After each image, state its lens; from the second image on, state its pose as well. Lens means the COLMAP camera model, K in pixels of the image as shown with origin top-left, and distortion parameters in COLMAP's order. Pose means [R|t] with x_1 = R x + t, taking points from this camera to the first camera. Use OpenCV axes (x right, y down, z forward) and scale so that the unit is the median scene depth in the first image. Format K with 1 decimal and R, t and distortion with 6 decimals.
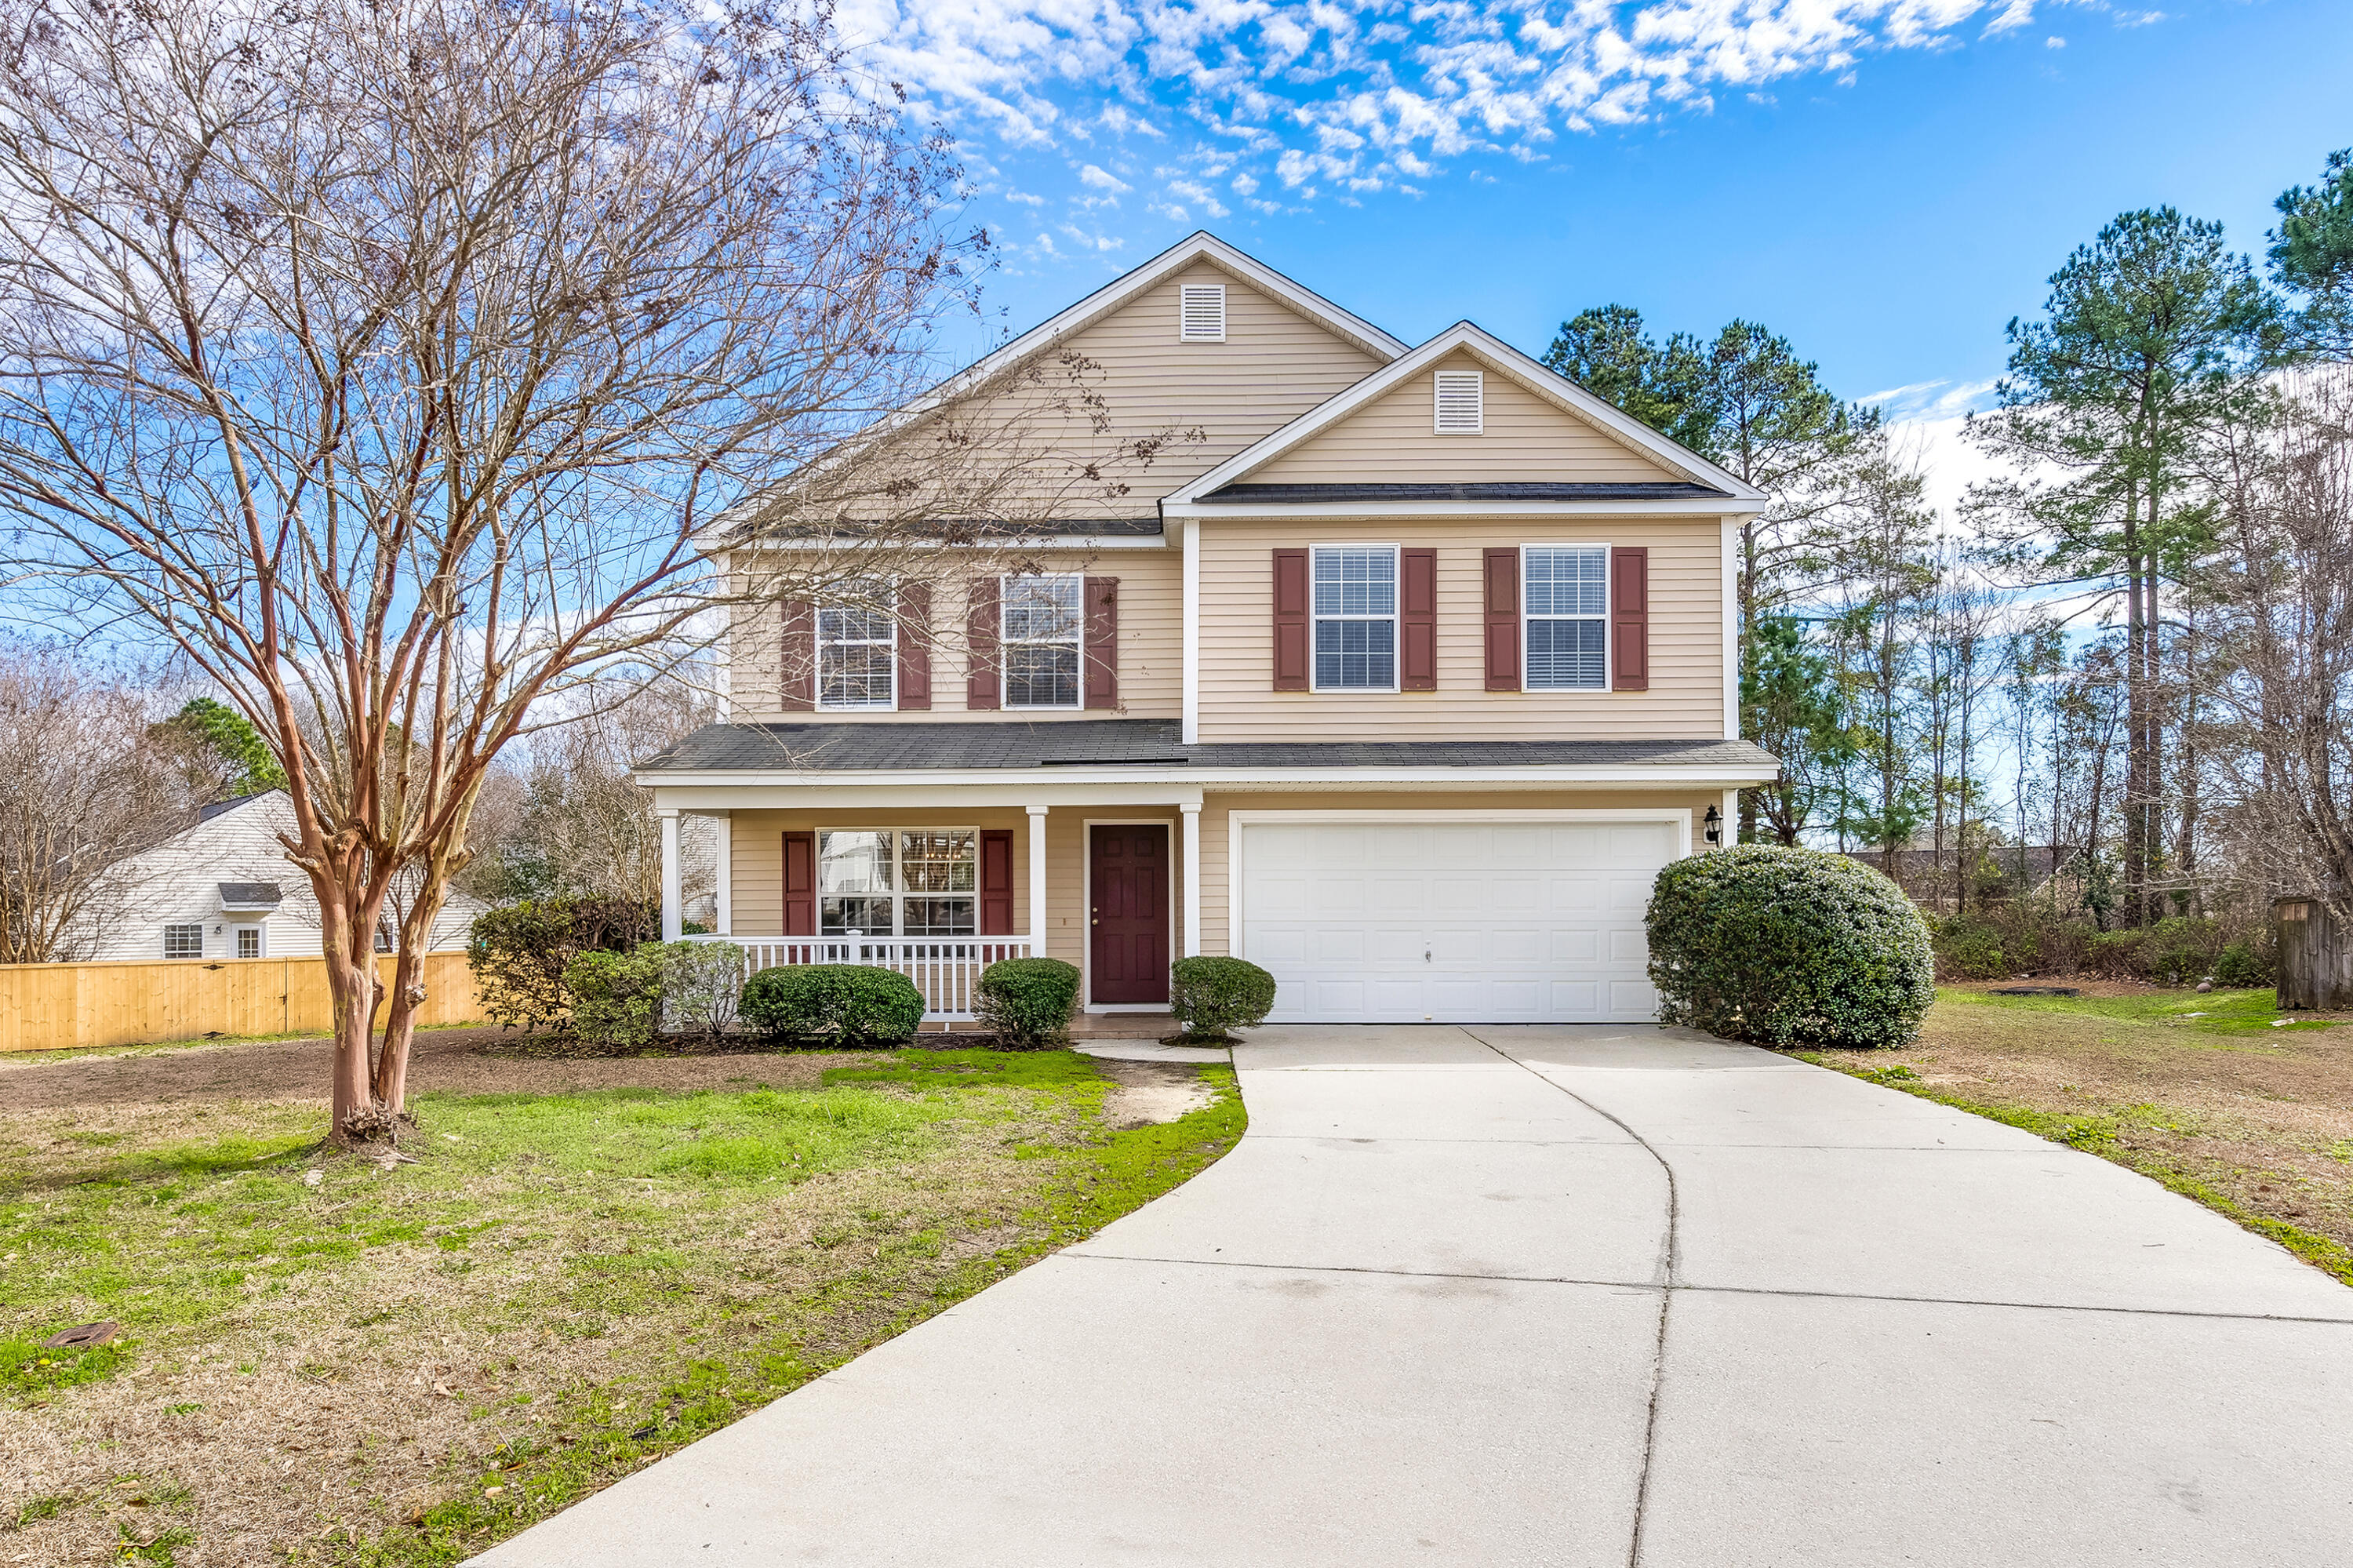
lens RADIAL K [[1527.8, 0, 1182.3], [0, 1527.8, 897.6], [0, 0, 1]] dist [0.001181, 0.003995]
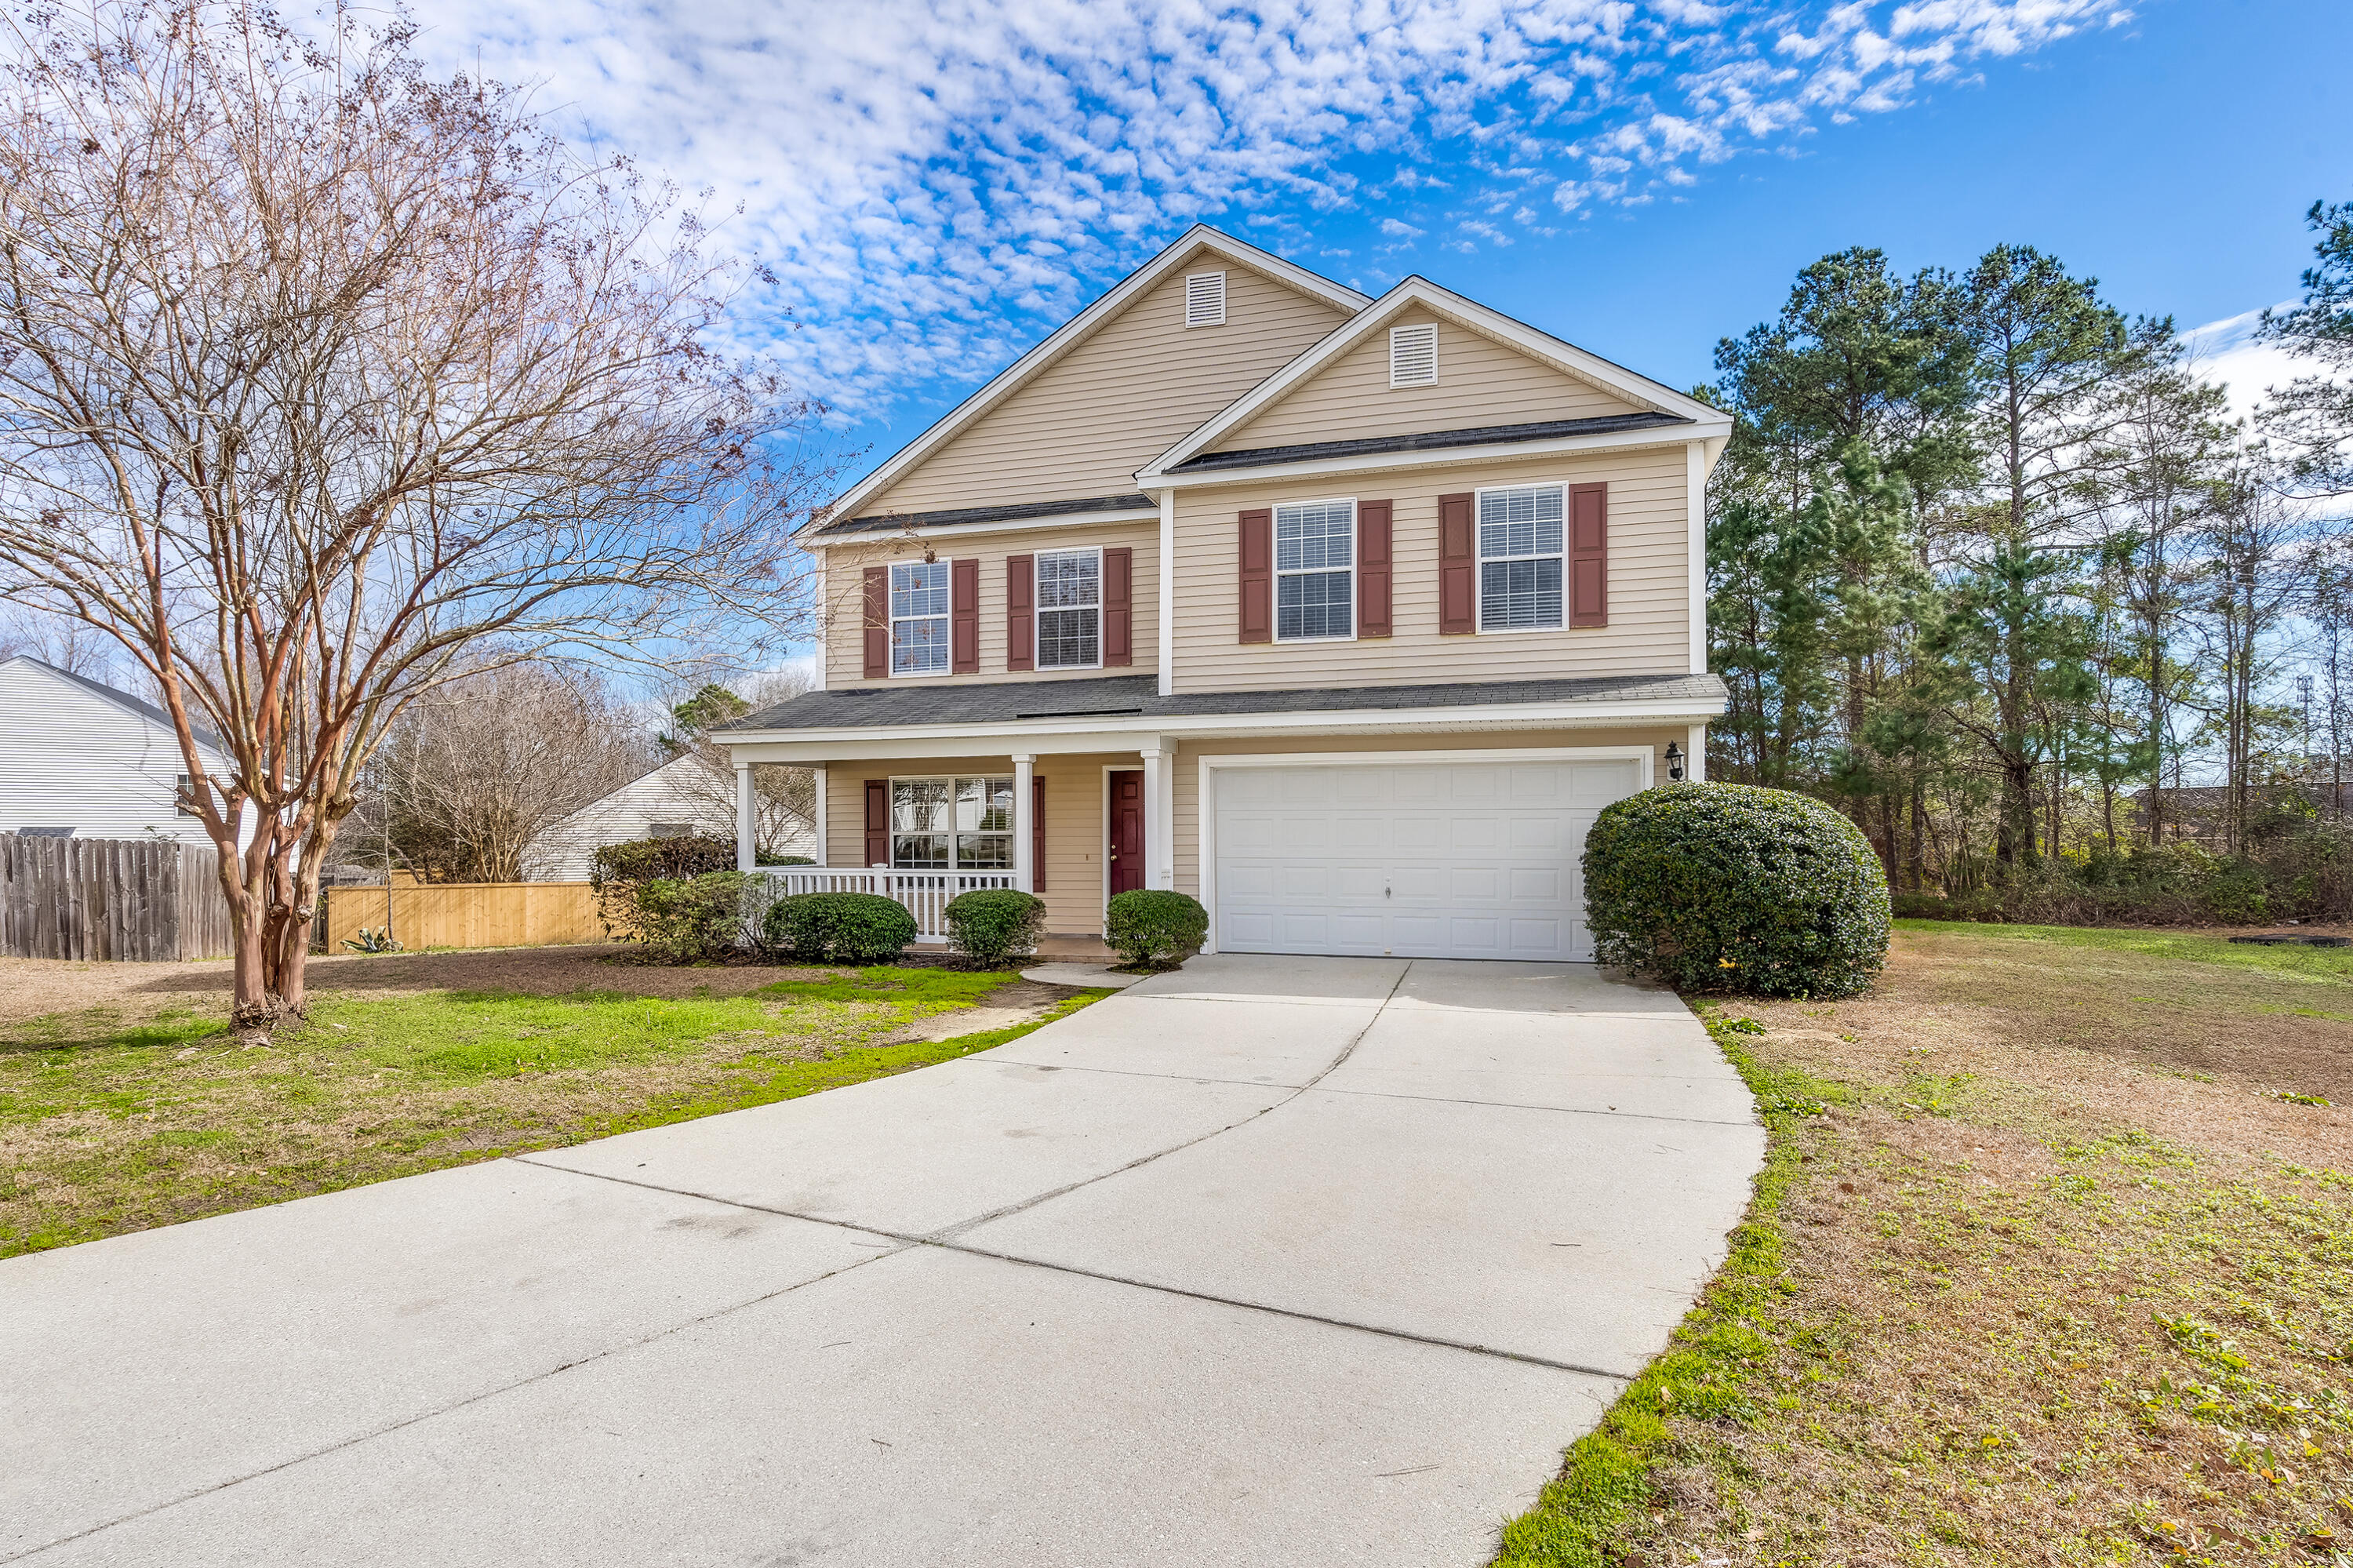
lens RADIAL K [[1239.8, 0, 1170.1], [0, 1239.8, 834.5], [0, 0, 1]] dist [-0.001876, -0.002711]
pose [[0.958785, 0.001803, -0.284126, 0.261176], [-0.002375, 0.999996, -0.001672, 0.000678], [0.284121, 0.002278, 0.958786, 0.150932]]
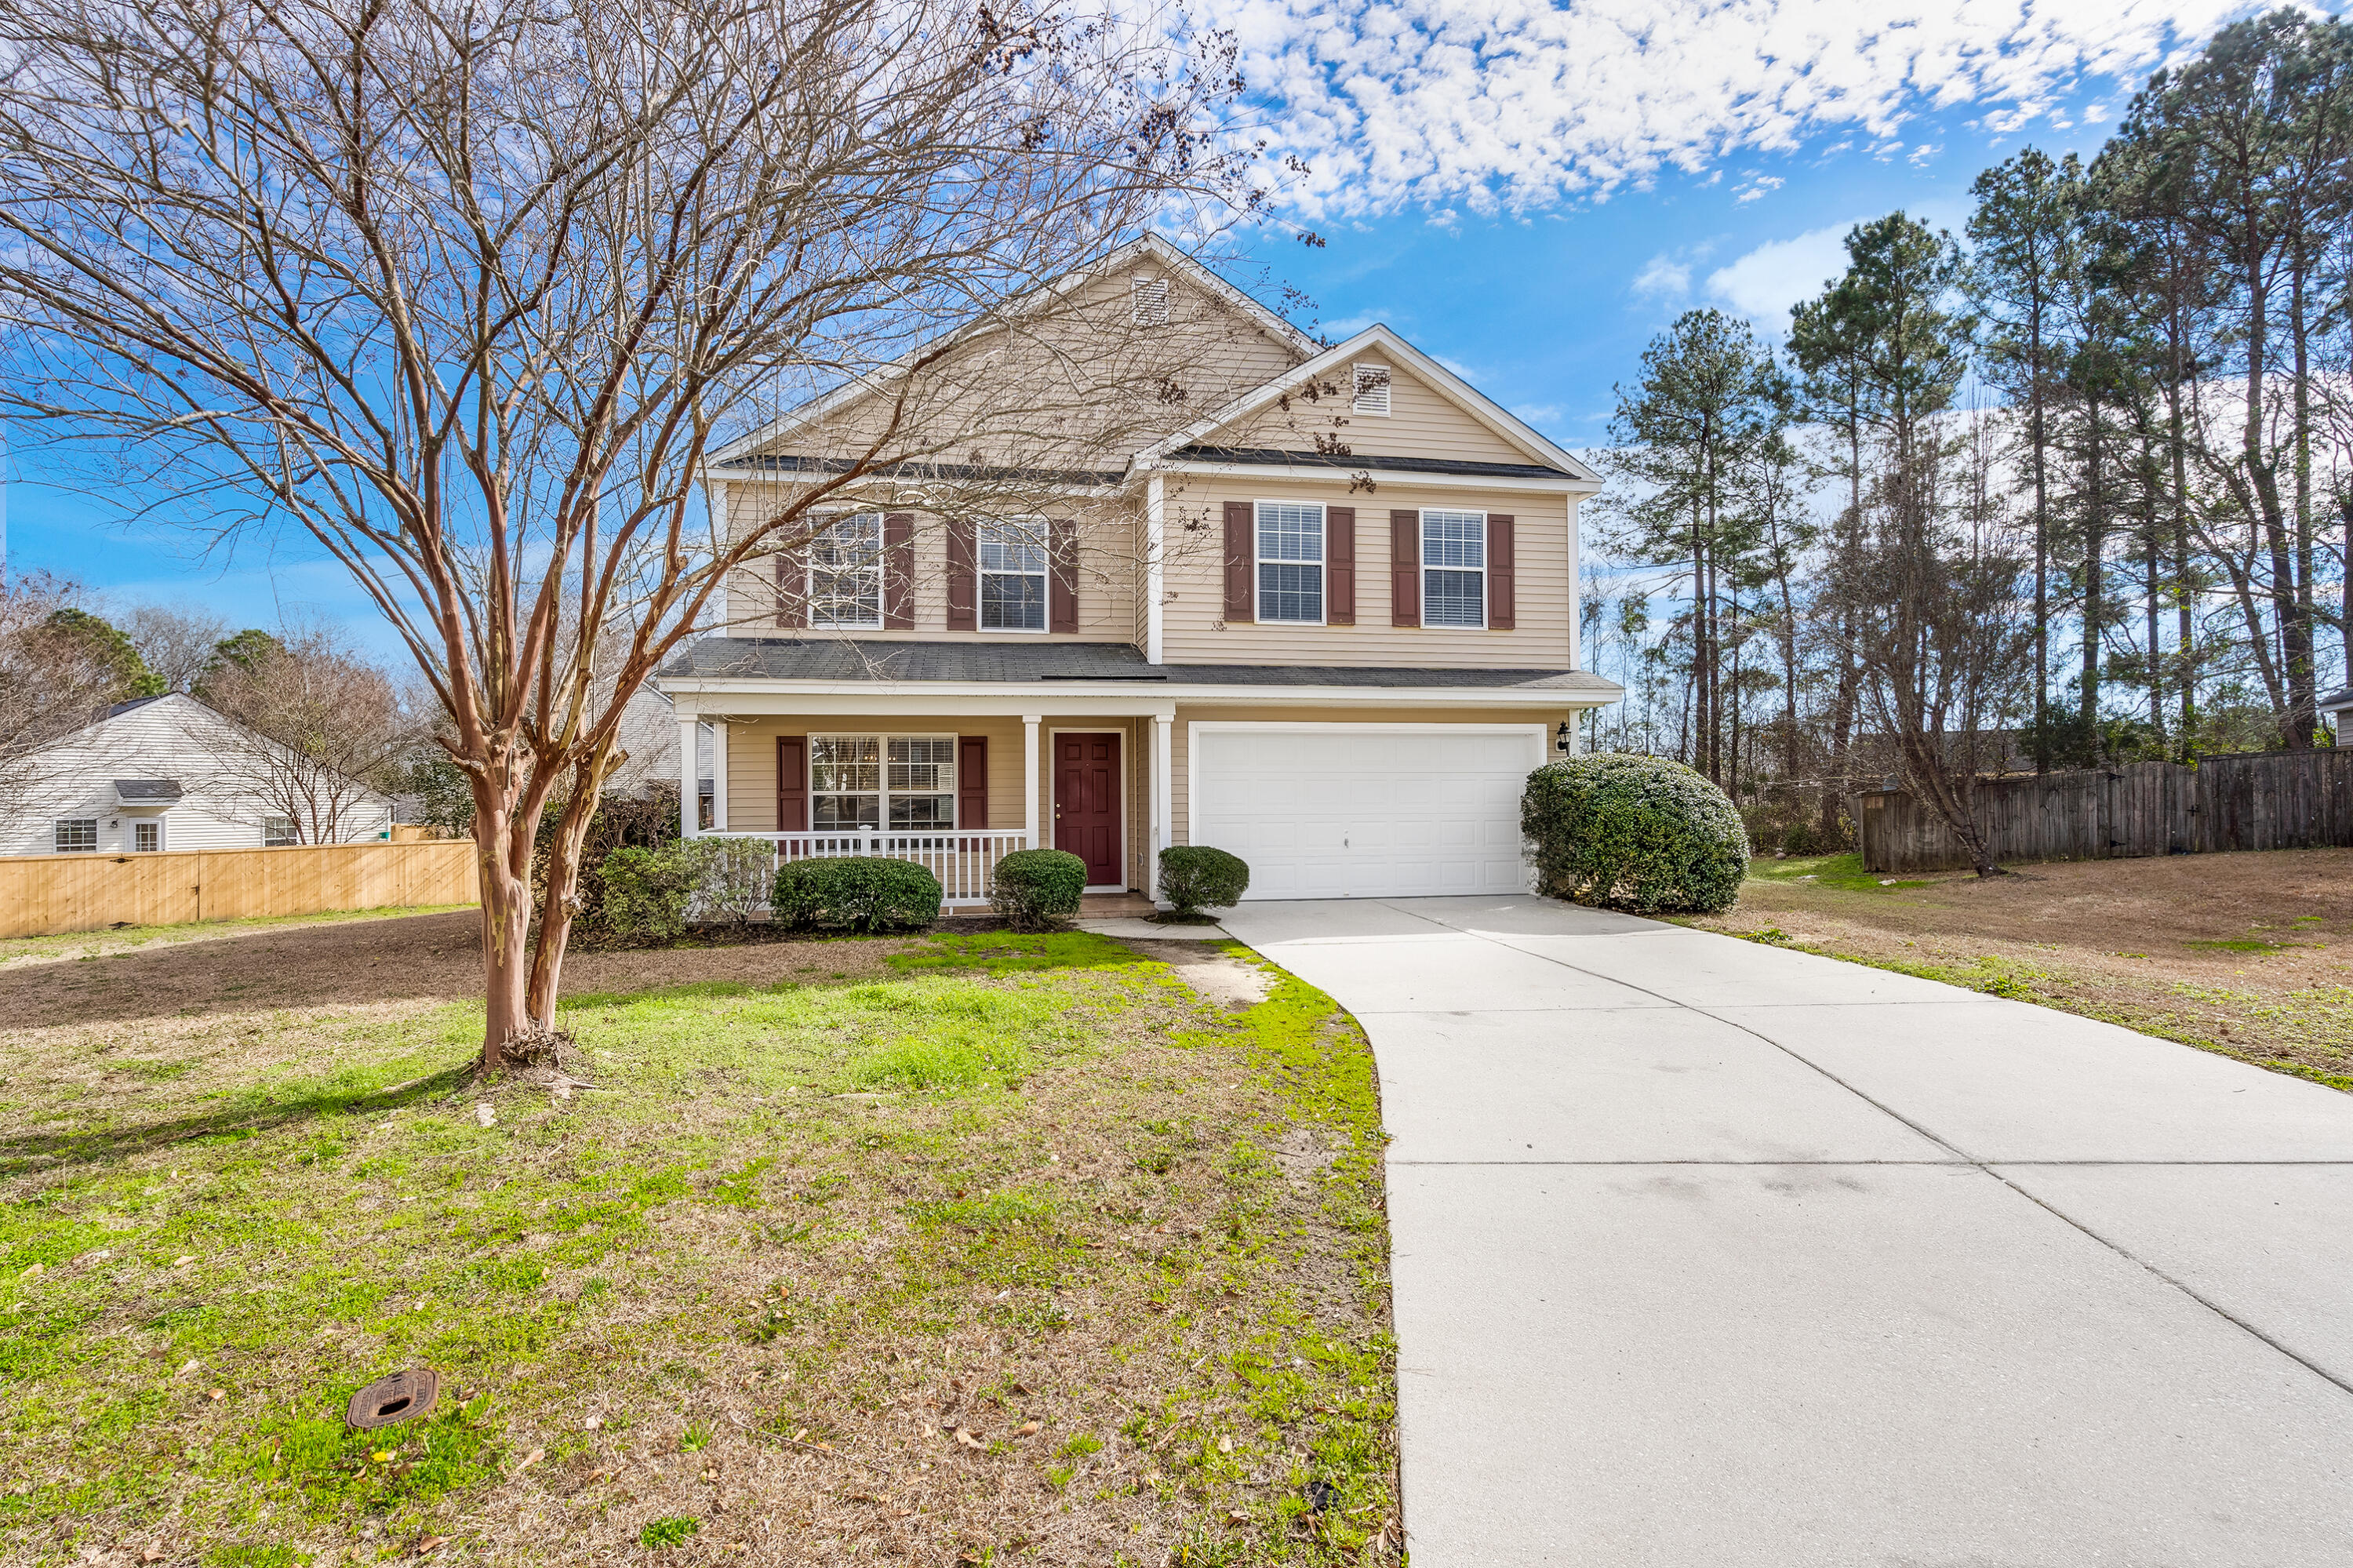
lens RADIAL K [[1155.3, 0, 1176.5], [0, 1155.3, 784.0], [0, 0, 1]] dist [-0.000956, -0.000427]
pose [[0.977864, -0.000242, 0.209243, -0.165418], [0.001353, 0.999986, -0.005167, -0.004112], [-0.209239, 0.005335, 0.977850, 0.130213]]
